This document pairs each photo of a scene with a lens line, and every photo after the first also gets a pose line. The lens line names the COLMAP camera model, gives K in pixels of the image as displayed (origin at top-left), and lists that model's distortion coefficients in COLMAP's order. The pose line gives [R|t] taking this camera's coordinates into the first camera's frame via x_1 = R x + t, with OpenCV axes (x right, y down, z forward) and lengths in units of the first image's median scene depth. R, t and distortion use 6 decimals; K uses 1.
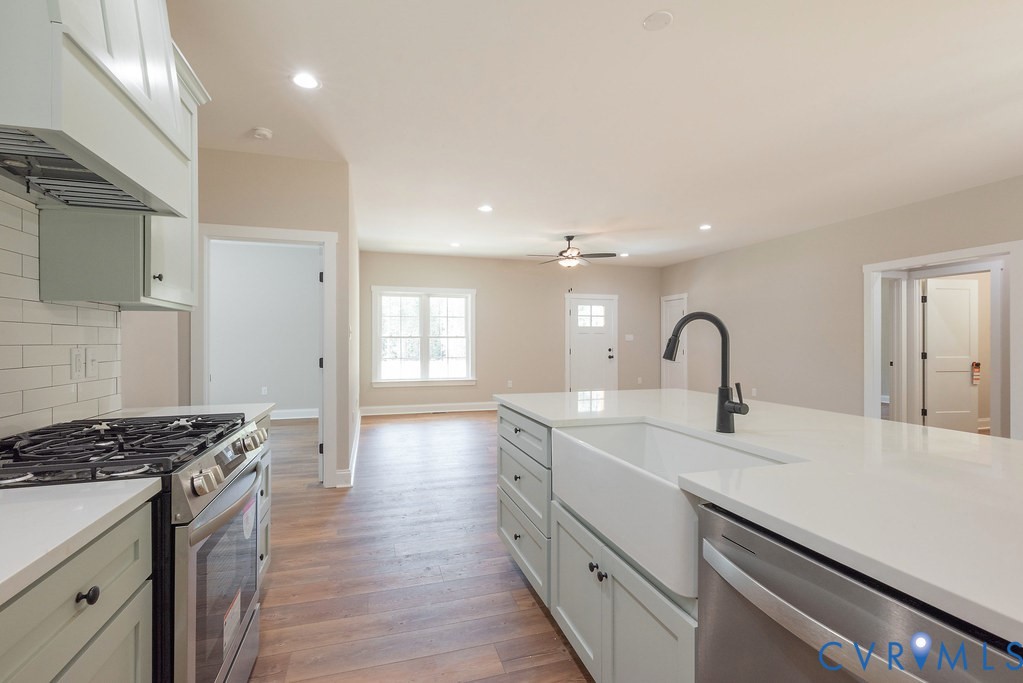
lens RADIAL K [[463.1, 0, 510.4], [0, 463.1, 340.8], [0, 0, 1]] dist [0.000187, 0.000000]
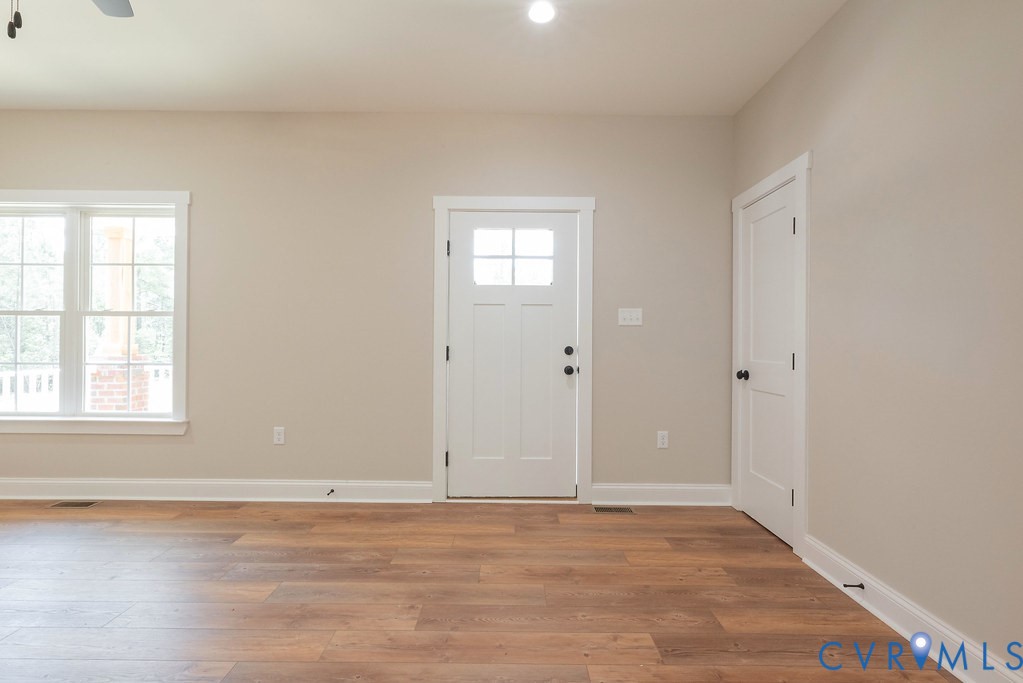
lens RADIAL K [[463.1, 0, 510.4], [0, 463.1, 340.8], [0, 0, 1]] dist [0.000187, 0.000000]
pose [[0.956396, 0.007221, -0.291984, 0.447619], [-0.007102, 0.999974, 0.001465, 0.019304], [0.291987, 0.000673, 0.956422, 1.039470]]
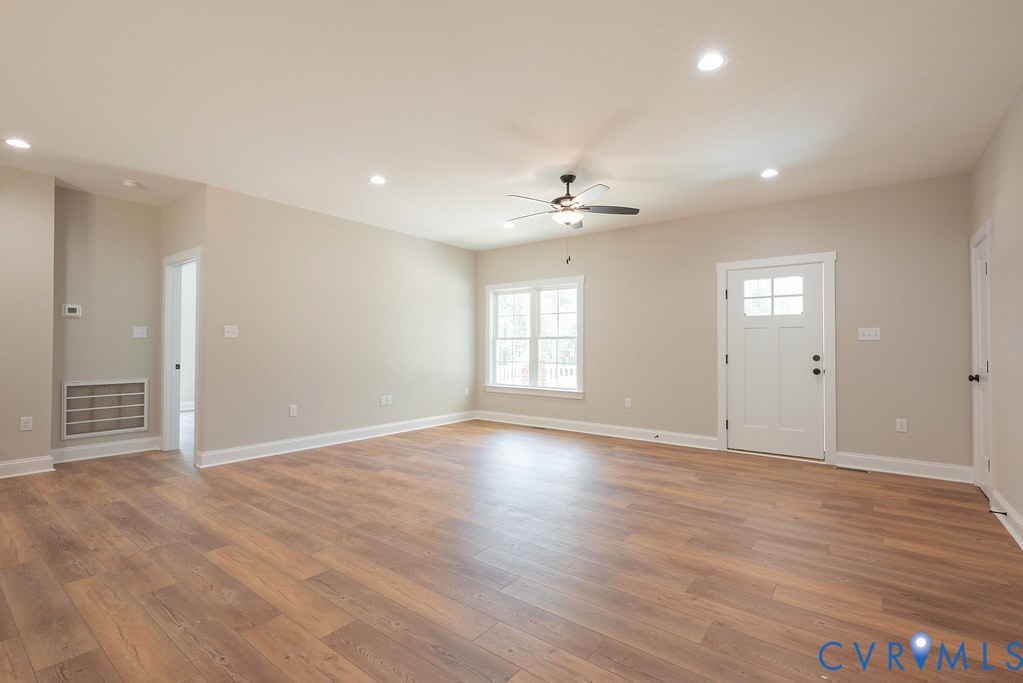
lens RADIAL K [[463.1, 0, 510.4], [0, 463.1, 340.8], [0, 0, 1]] dist [0.000187, 0.000000]
pose [[0.581775, -0.010138, -0.813287, 0.712820], [-0.000971, 0.999913, -0.013159, 0.012075], [0.813349, 0.008445, 0.581715, 0.666868]]
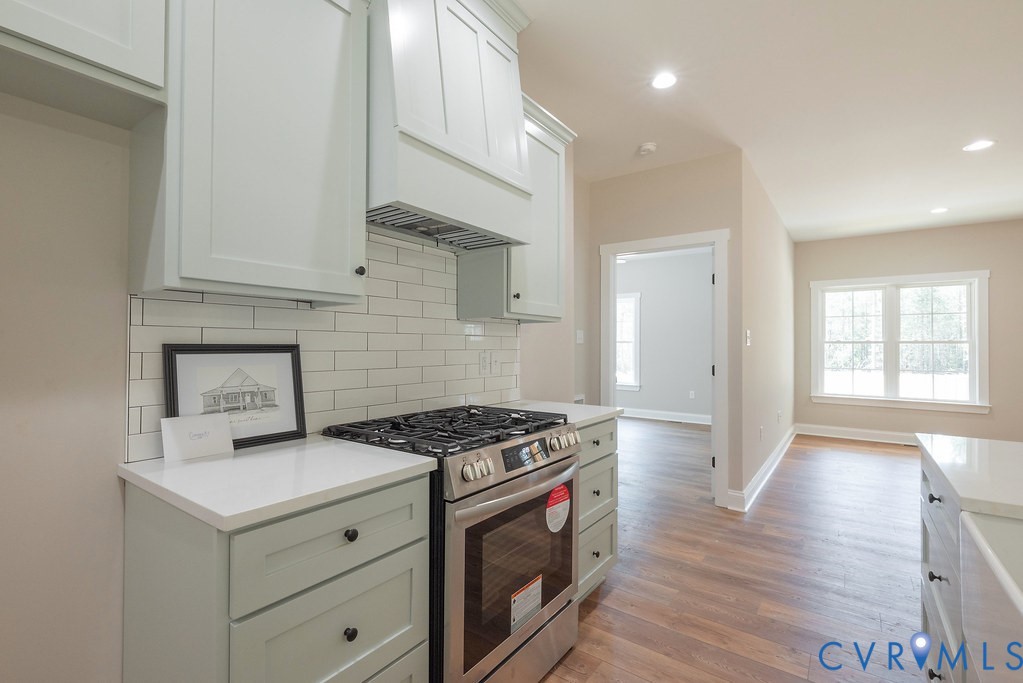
lens RADIAL K [[463.1, 0, 510.4], [0, 463.1, 340.8], [0, 0, 1]] dist [0.000187, 0.000000]
pose [[0.598837, -0.005324, -0.800853, 0.068119], [-0.003180, 0.999954, -0.009025, -0.001988], [0.800865, 0.007951, 0.598792, 0.077543]]
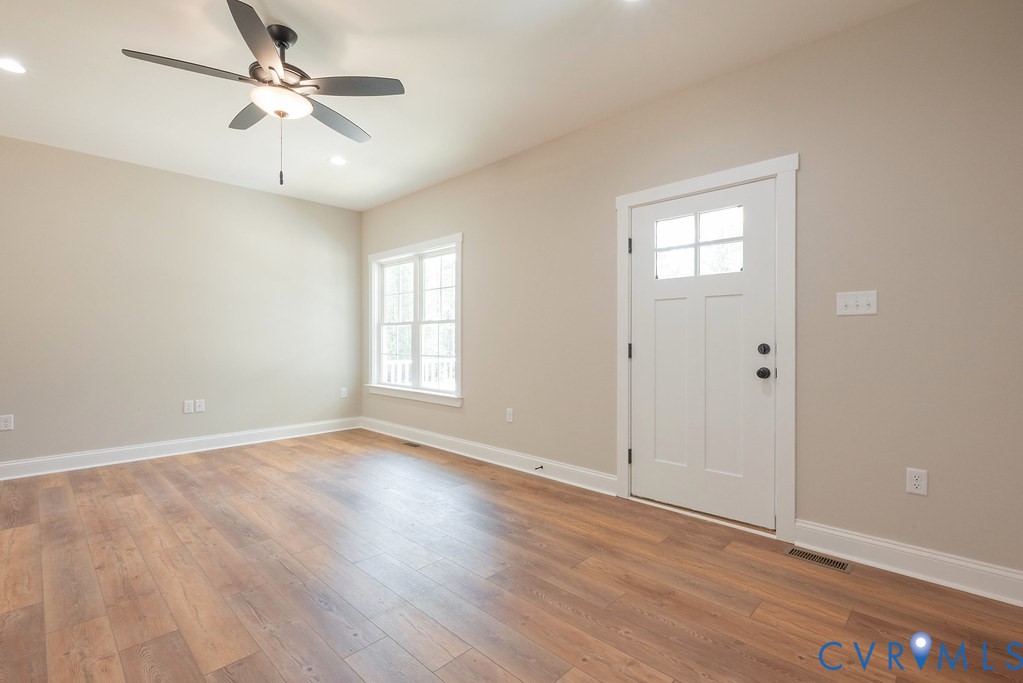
lens RADIAL K [[463.1, 0, 510.4], [0, 463.1, 340.8], [0, 0, 1]] dist [0.000187, 0.000000]
pose [[0.487146, 0.002855, -0.873316, 0.637442], [0.001504, 0.999990, 0.004108, 0.021240], [0.873319, -0.003315, 0.487137, 1.157974]]
